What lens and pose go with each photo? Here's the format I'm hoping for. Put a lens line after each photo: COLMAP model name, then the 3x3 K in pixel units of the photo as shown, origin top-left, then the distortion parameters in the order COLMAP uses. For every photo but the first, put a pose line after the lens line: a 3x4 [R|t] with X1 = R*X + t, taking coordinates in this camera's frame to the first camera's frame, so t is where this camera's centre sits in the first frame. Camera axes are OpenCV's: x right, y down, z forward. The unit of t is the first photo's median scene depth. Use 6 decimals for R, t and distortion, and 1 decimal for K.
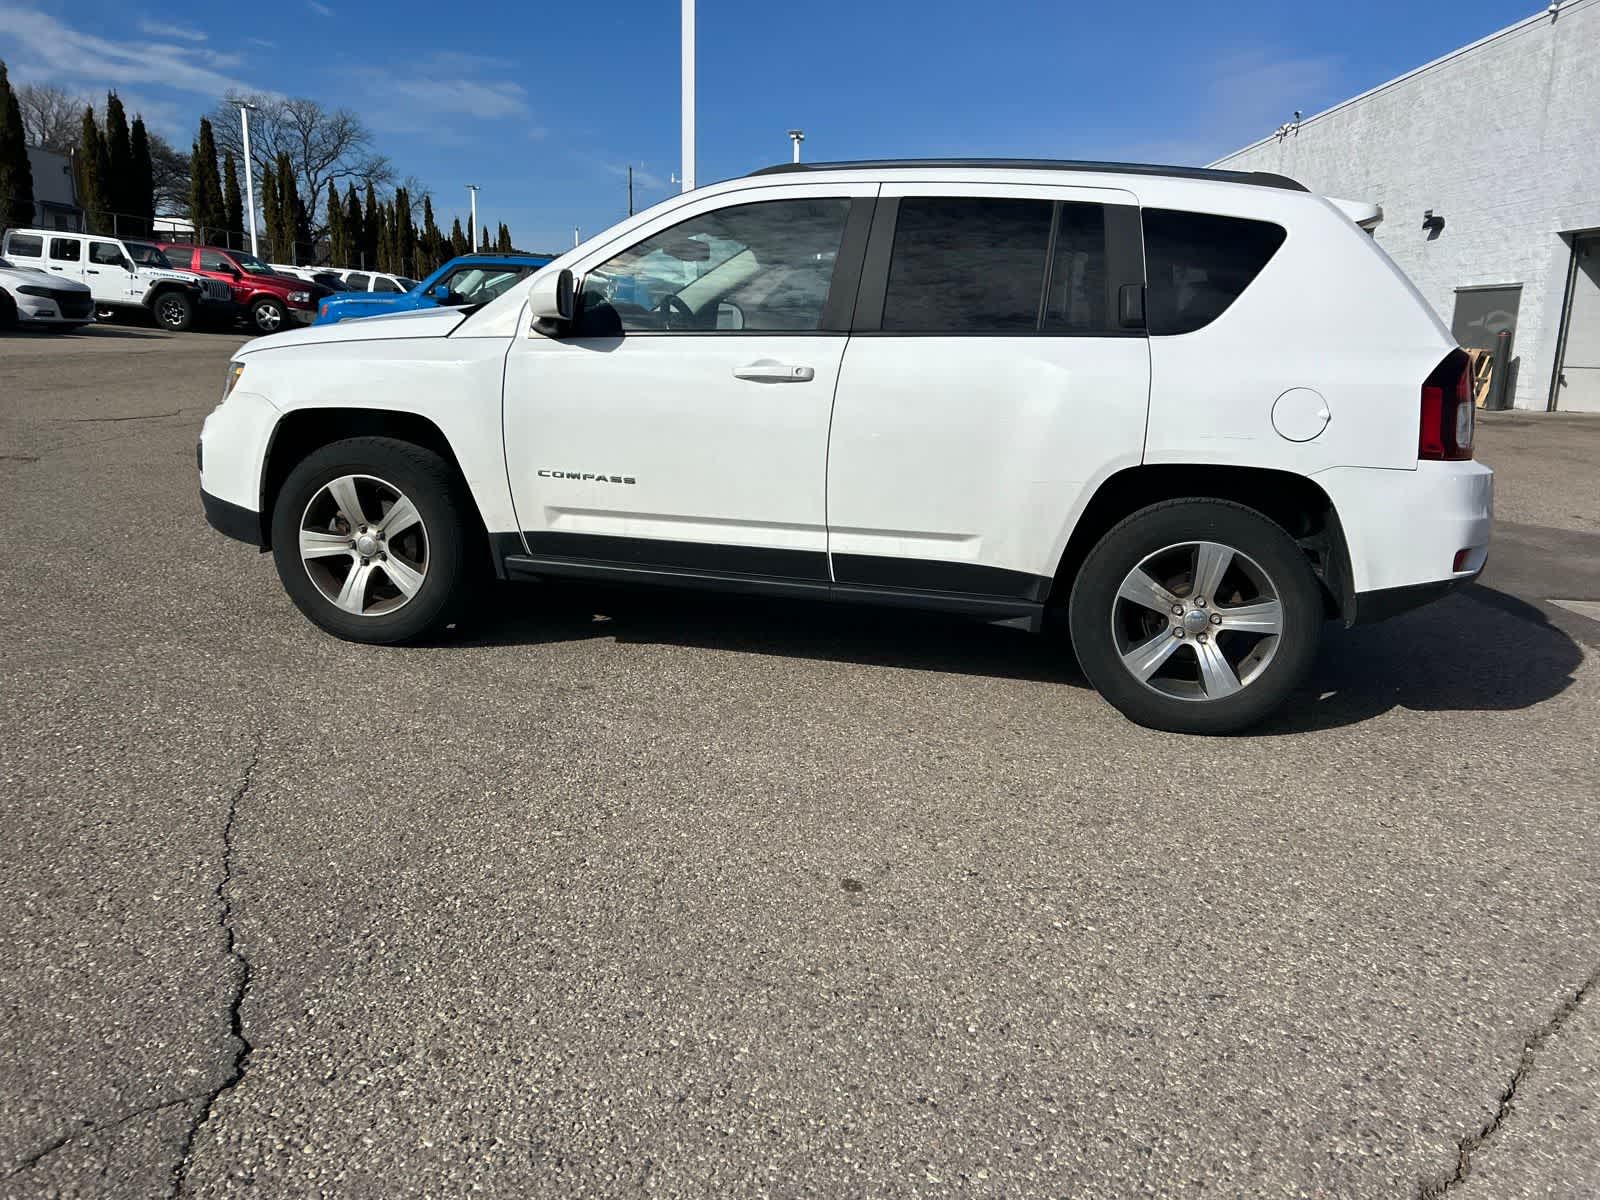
lens RADIAL K [[1196.8, 0, 803.0], [0, 1196.8, 599.5], [0, 0, 1]] dist [0.053357, -0.054345]
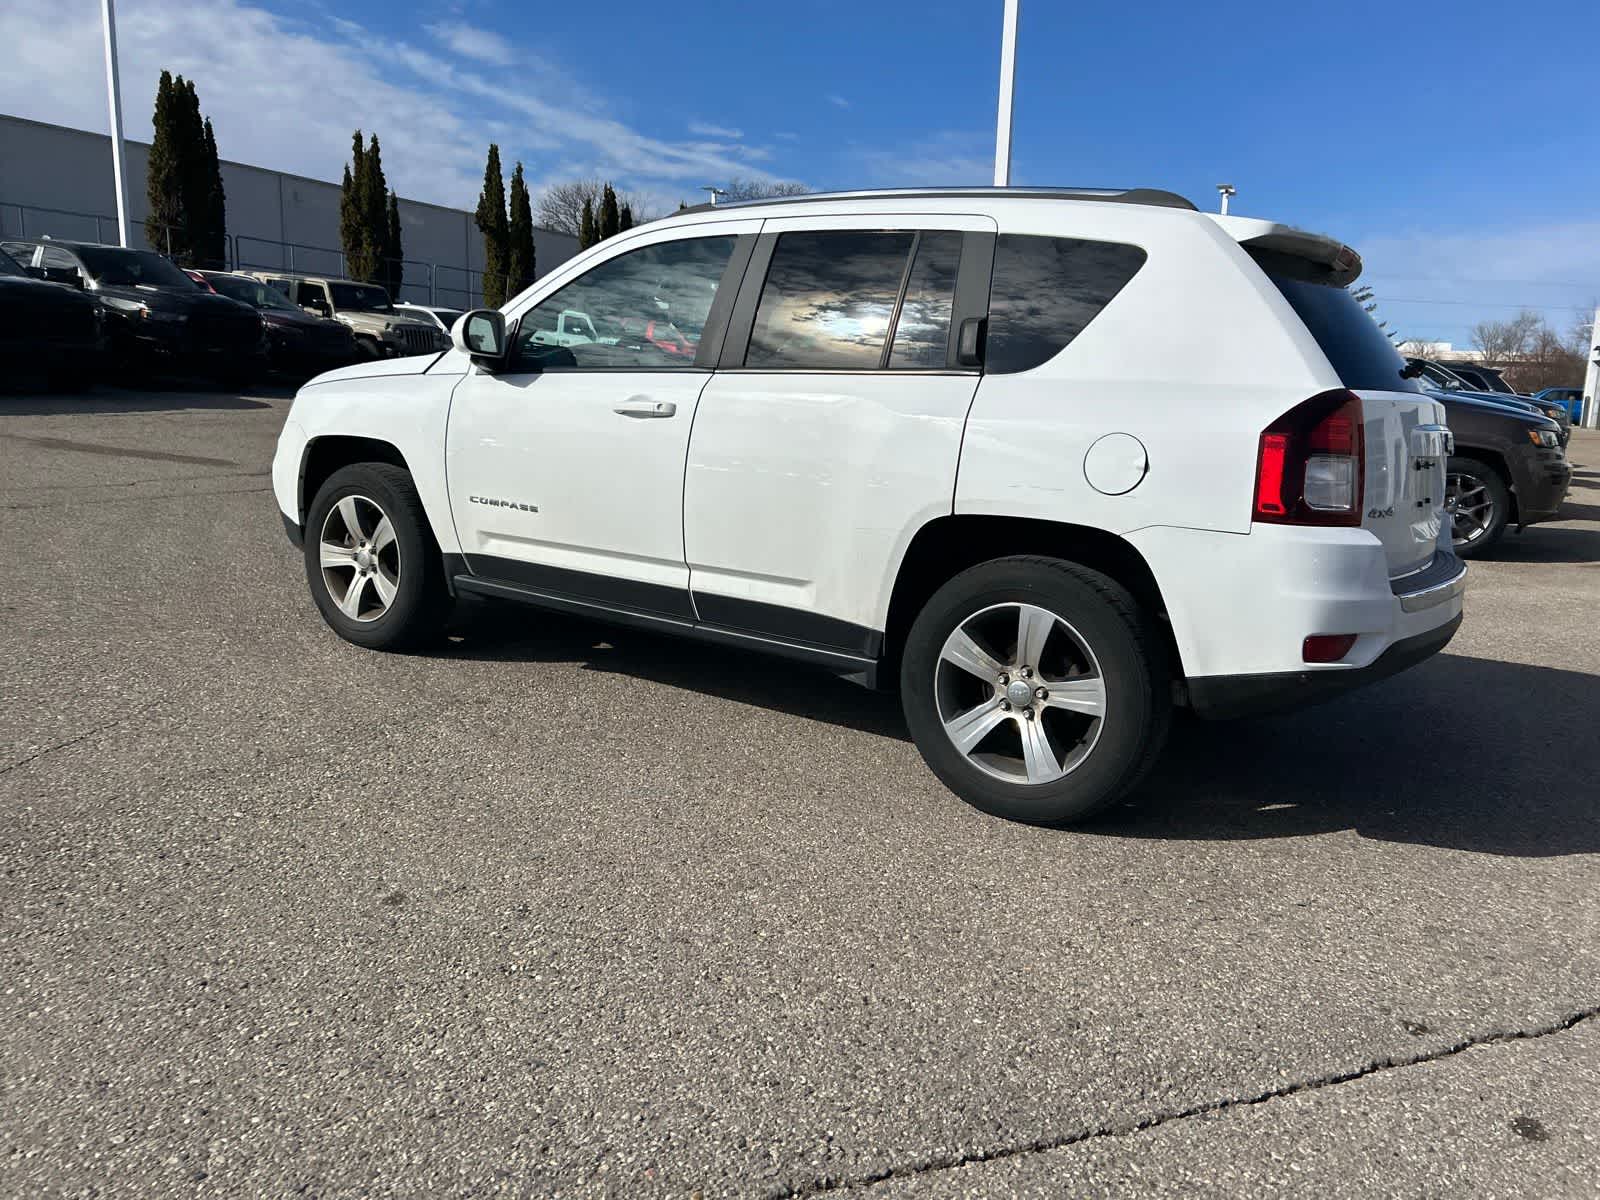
lens RADIAL K [[1196.8, 0, 803.8], [0, 1196.8, 617.2], [0, 0, 1]] dist [0.053357, -0.054345]
pose [[0.930200, 0.077264, -0.358830, 0.486939], [-0.090403, 0.995705, -0.019956, -0.005744], [0.355747, 0.051002, 0.933190, 0.114427]]
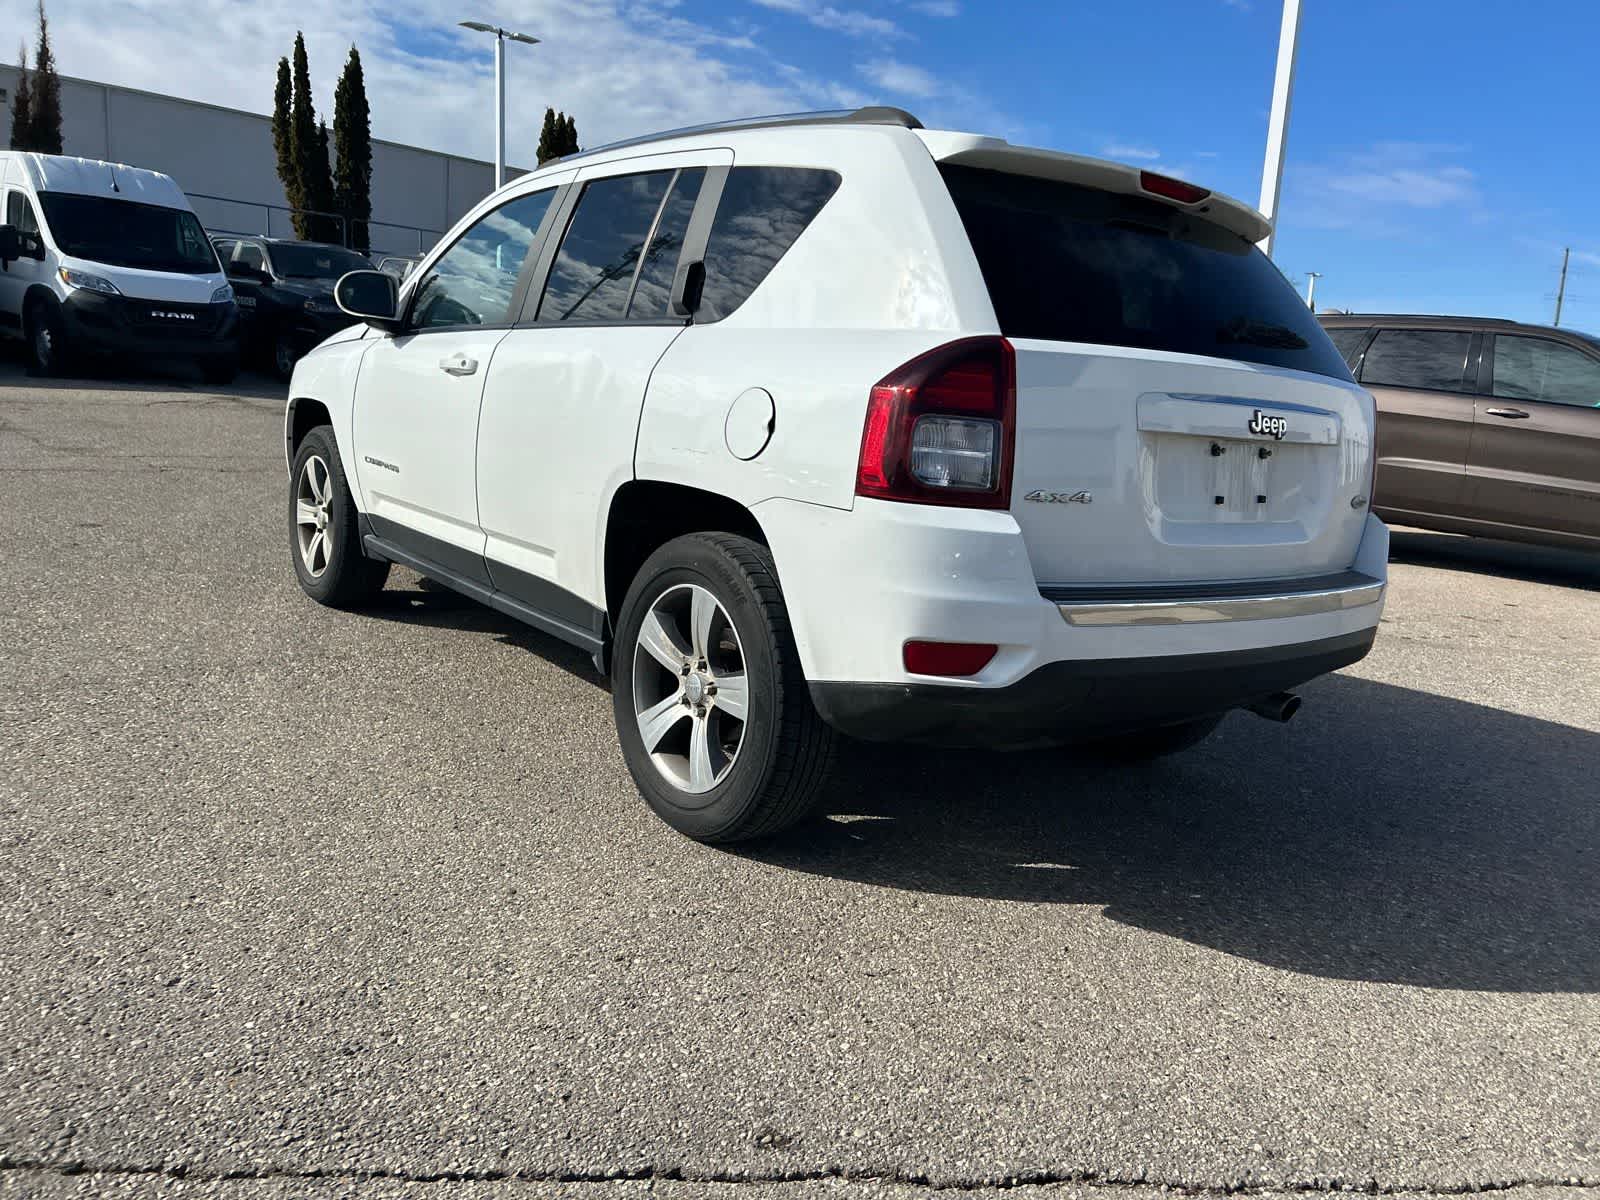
lens RADIAL K [[1196.8, 0, 801.8], [0, 1196.8, 614.3], [0, 0, 1]] dist [0.053357, -0.054345]
pose [[0.770471, 0.141513, -0.621569, 0.845957], [-0.179803, 0.983702, 0.001083, -0.041804], [0.611592, 0.110926, 0.783359, 0.430983]]
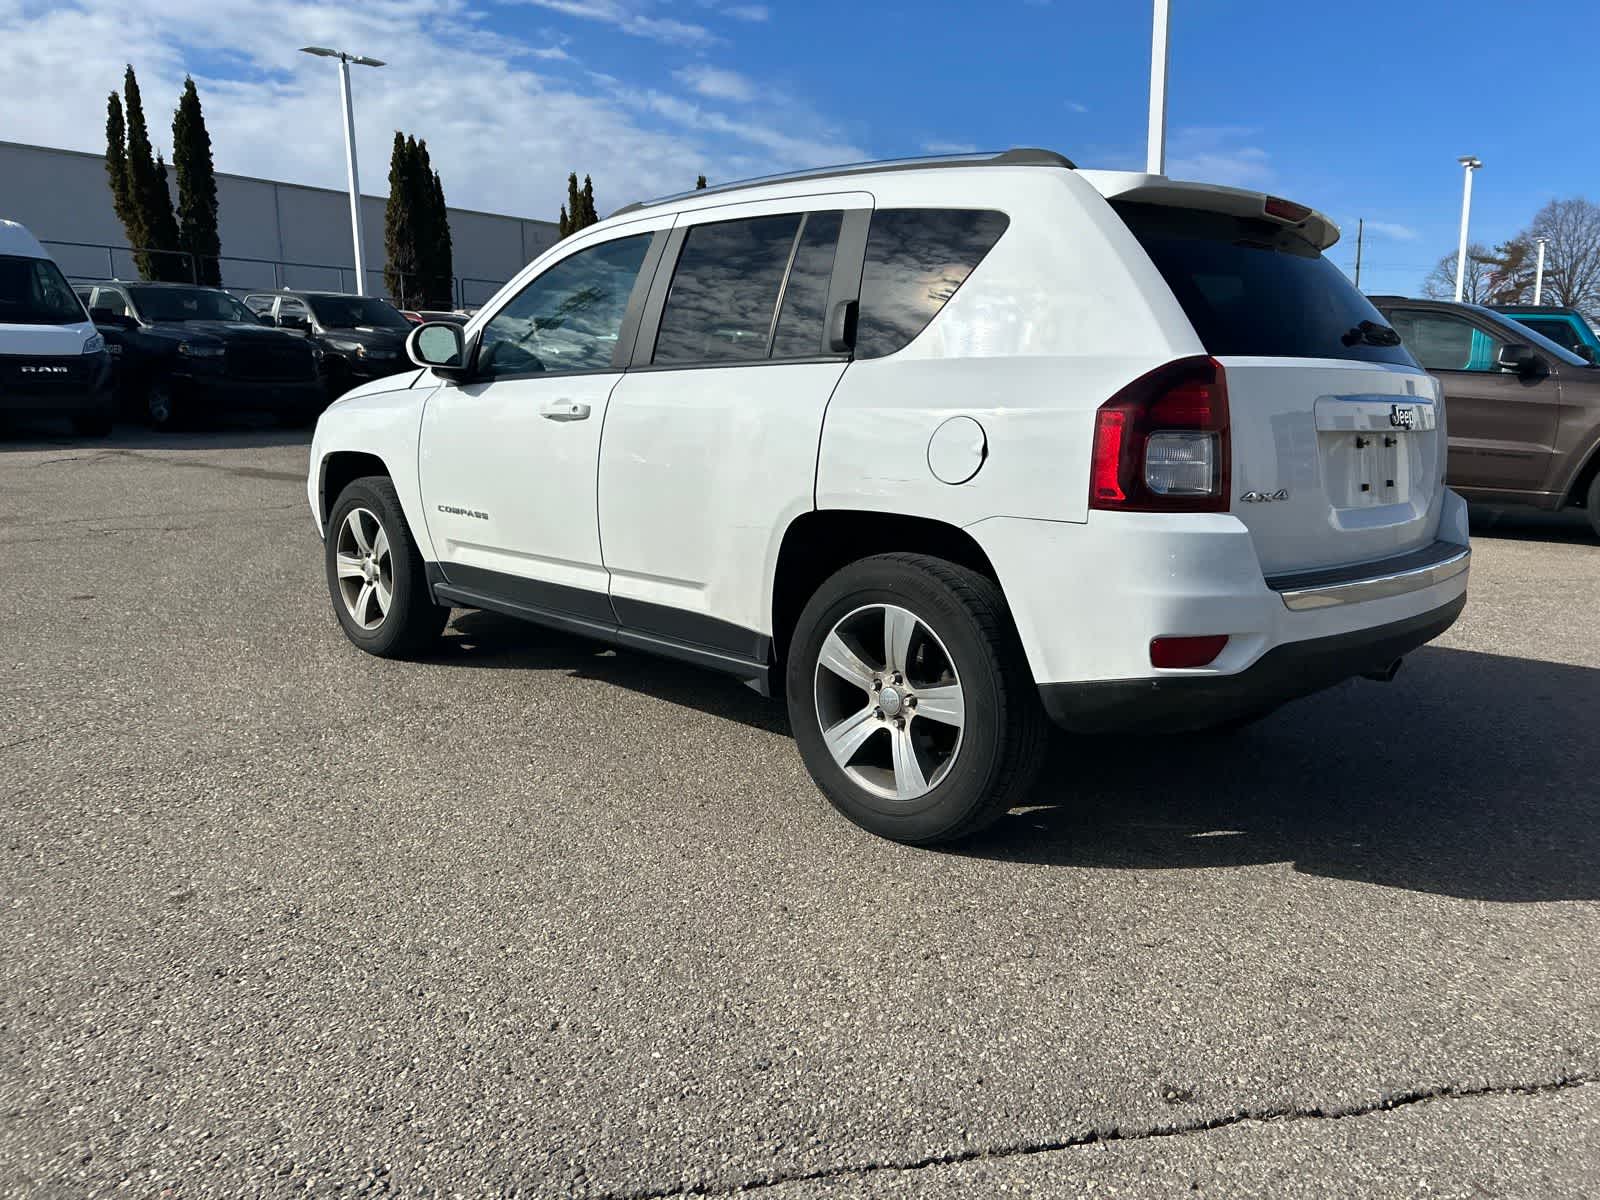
lens RADIAL K [[1196.8, 0, 804.8], [0, 1196.8, 611.4], [0, 0, 1]] dist [0.053357, -0.054345]
pose [[0.844853, 0.066463, -0.530854, 0.700841], [-0.091021, 0.995644, -0.020204, -0.021193], [0.527199, 0.065388, 0.847222, 0.271404]]
